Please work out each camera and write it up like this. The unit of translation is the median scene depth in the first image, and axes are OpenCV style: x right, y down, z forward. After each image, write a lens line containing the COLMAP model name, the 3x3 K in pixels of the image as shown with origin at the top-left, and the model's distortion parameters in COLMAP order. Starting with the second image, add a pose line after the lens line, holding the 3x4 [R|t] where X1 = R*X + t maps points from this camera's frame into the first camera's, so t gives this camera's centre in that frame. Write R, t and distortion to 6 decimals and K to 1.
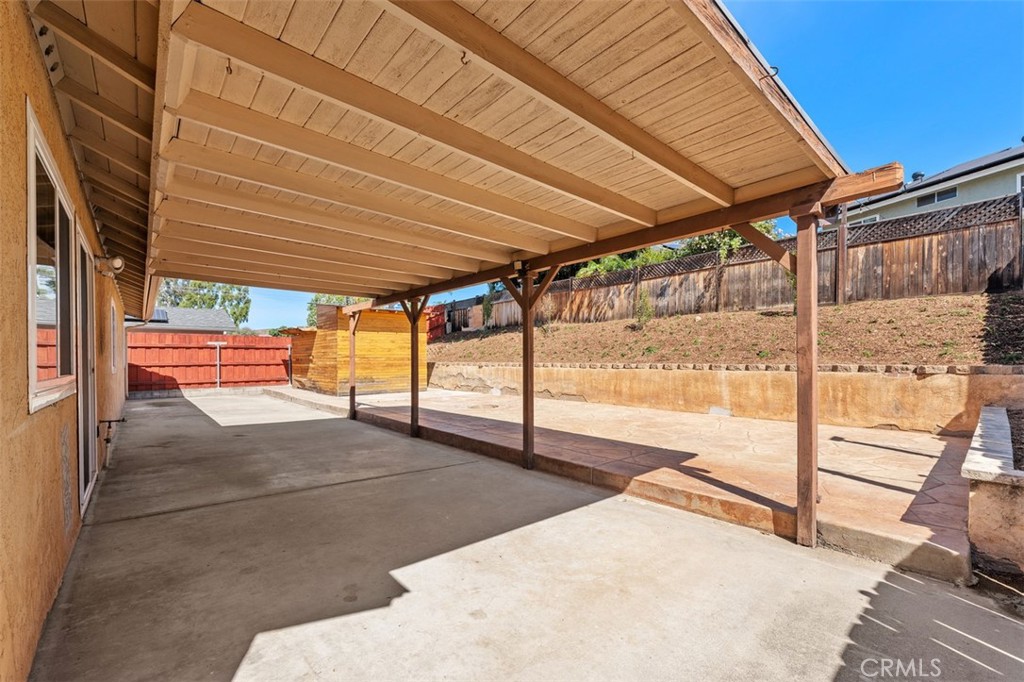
lens RADIAL K [[421.4, 0, 513.1], [0, 421.4, 344.3], [0, 0, 1]] dist [0.001128, -0.000747]
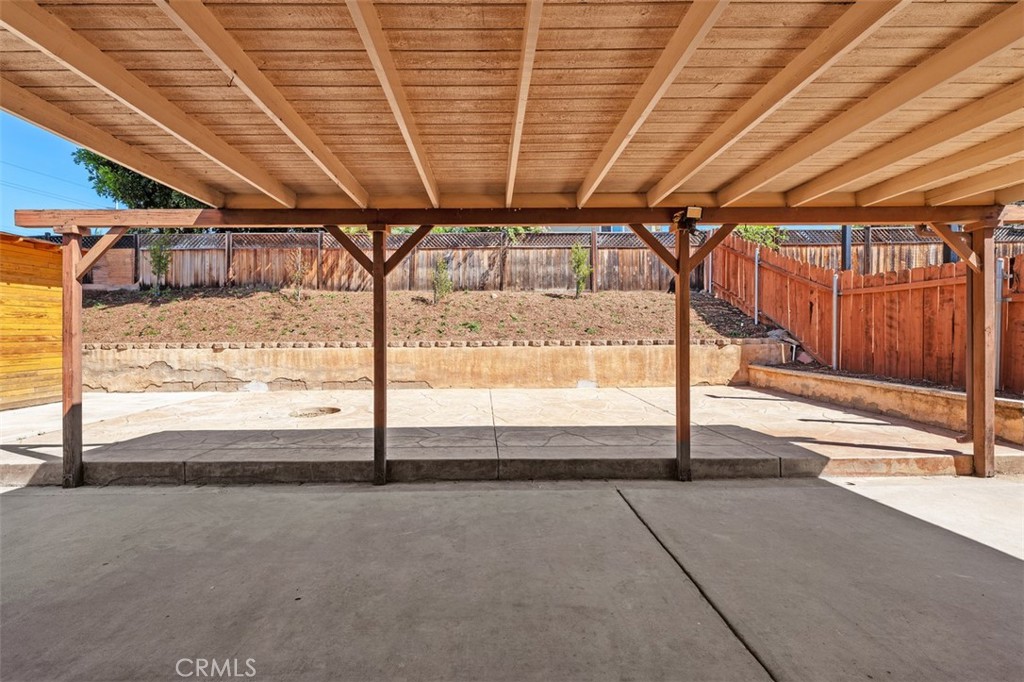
lens RADIAL K [[421.4, 0, 511.9], [0, 421.4, 336.4], [0, 0, 1]] dist [0.001128, -0.000747]
pose [[0.655215, -0.007646, 0.755404, -0.362145], [-0.021402, 0.999360, 0.028679, 0.008247], [-0.755139, -0.034958, 0.654632, 0.358730]]
